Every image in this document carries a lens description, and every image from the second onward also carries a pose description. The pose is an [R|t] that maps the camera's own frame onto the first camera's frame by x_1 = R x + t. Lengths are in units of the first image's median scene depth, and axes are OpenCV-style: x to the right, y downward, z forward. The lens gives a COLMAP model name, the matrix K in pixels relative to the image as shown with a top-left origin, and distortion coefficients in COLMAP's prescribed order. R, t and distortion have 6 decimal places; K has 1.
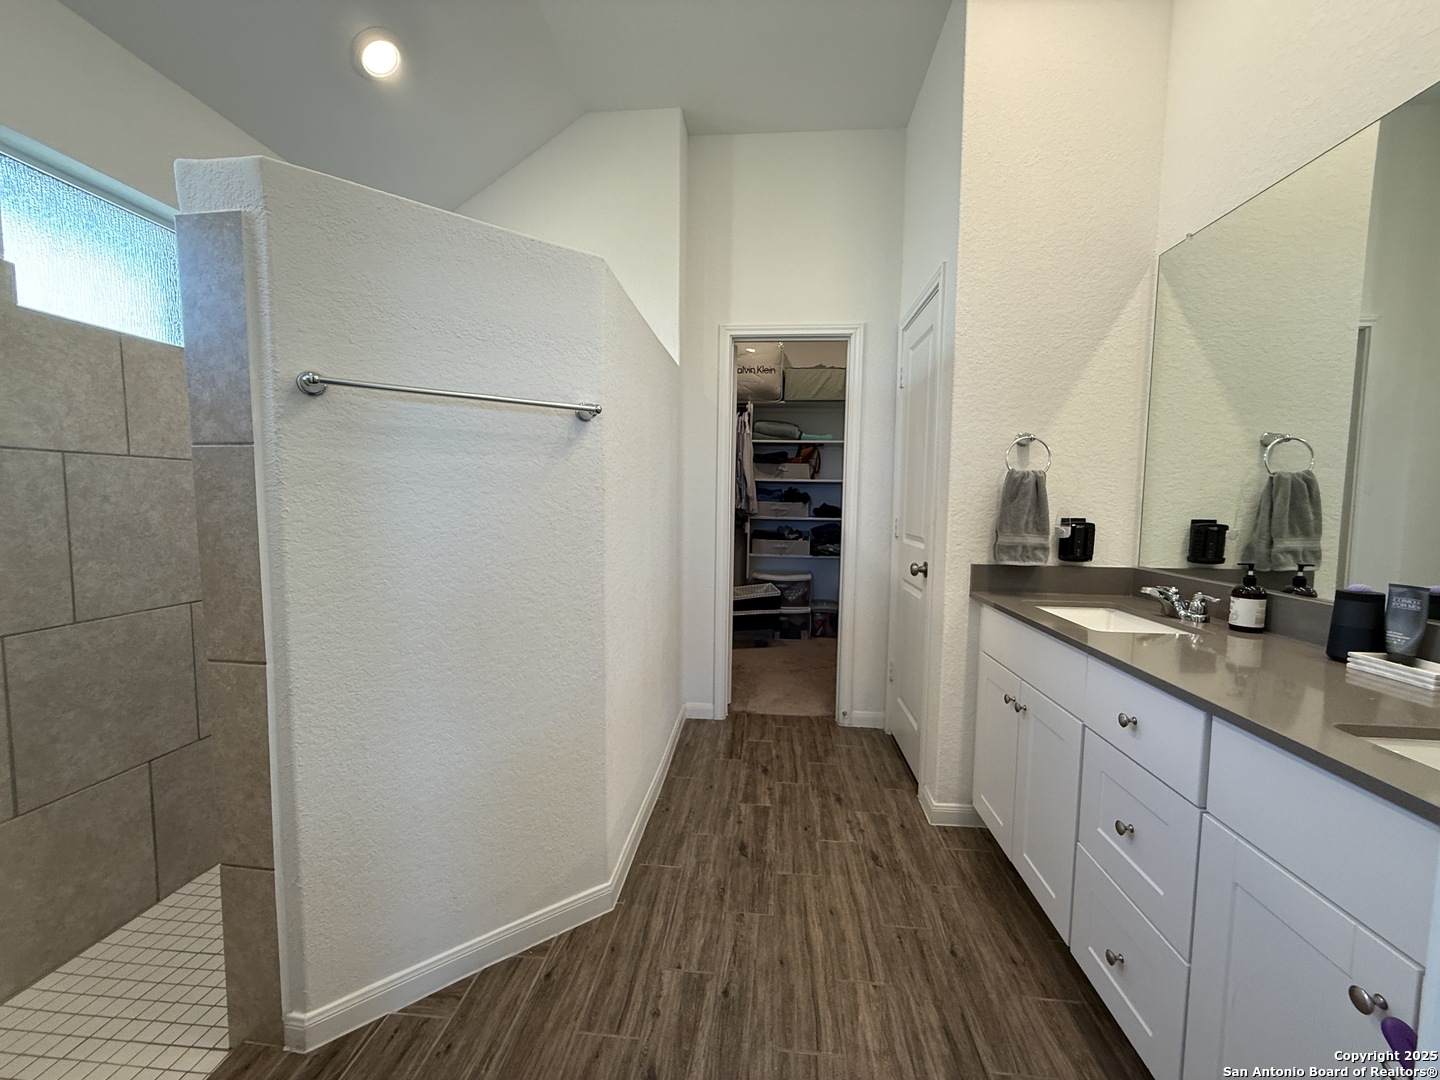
lens RADIAL K [[569.7, 0, 722.3], [0, 569.7, 541.4], [0, 0, 1]] dist [0.001040, 0.000441]
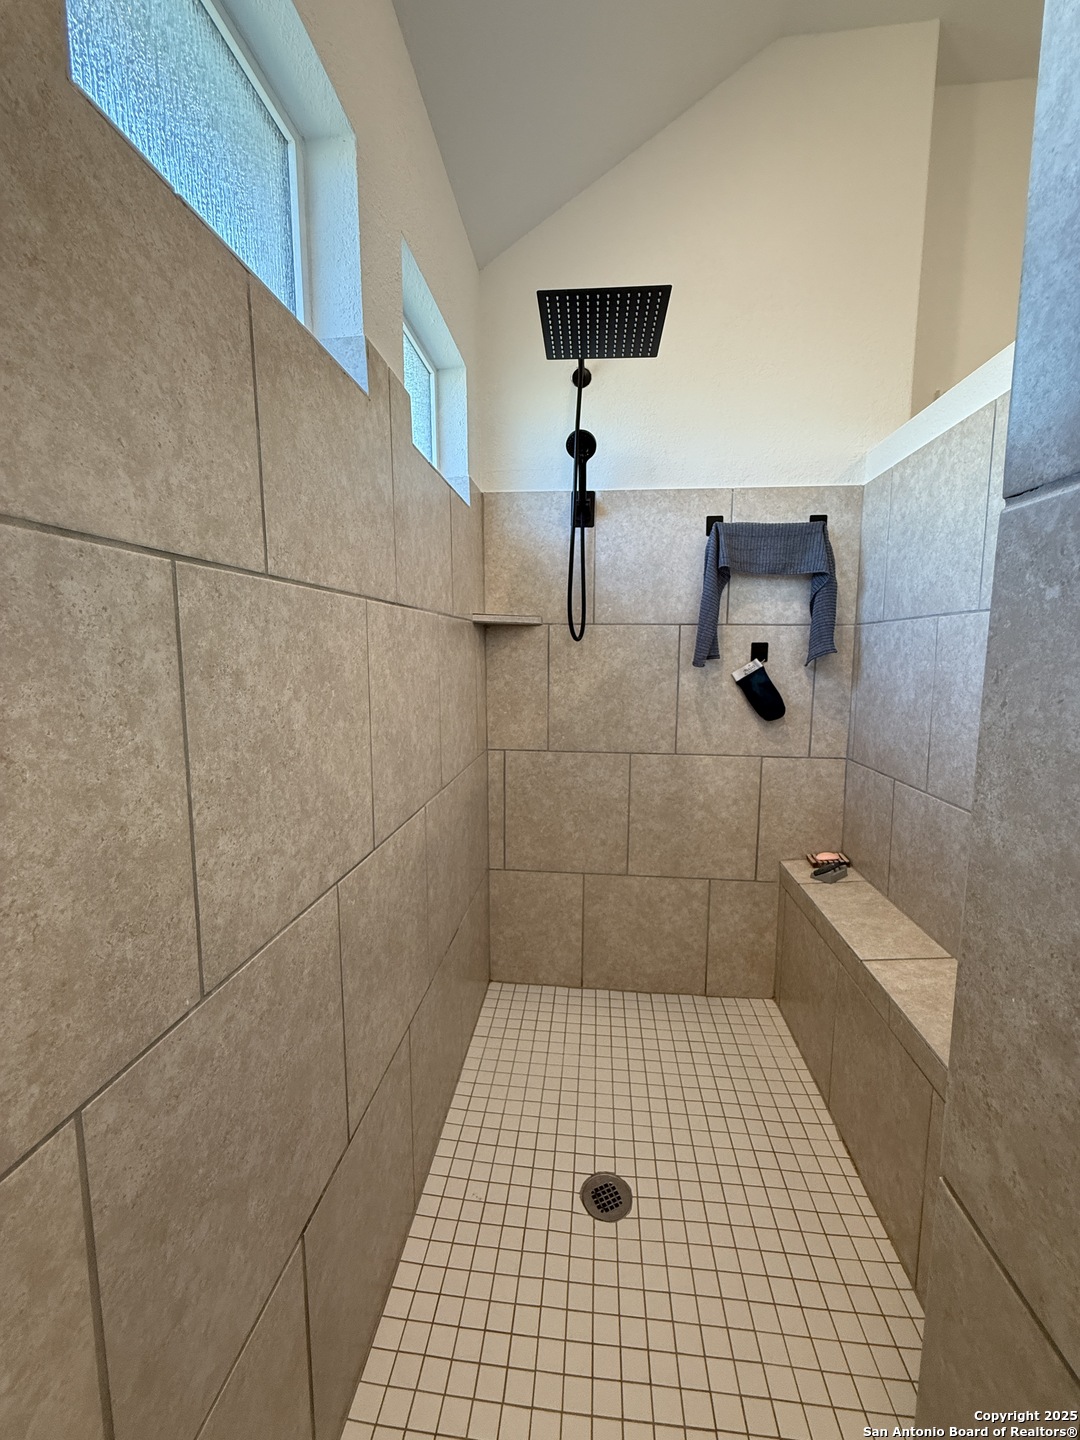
lens RADIAL K [[569.7, 0, 543.5], [0, 569.7, 717.6], [0, 0, 1]] dist [0.001040, 0.000441]
pose [[0.999701, -0.005246, -0.023879, -0.892020], [0.006256, 0.999080, 0.042418, -0.066494], [0.023634, -0.042555, 0.998815, 0.623548]]
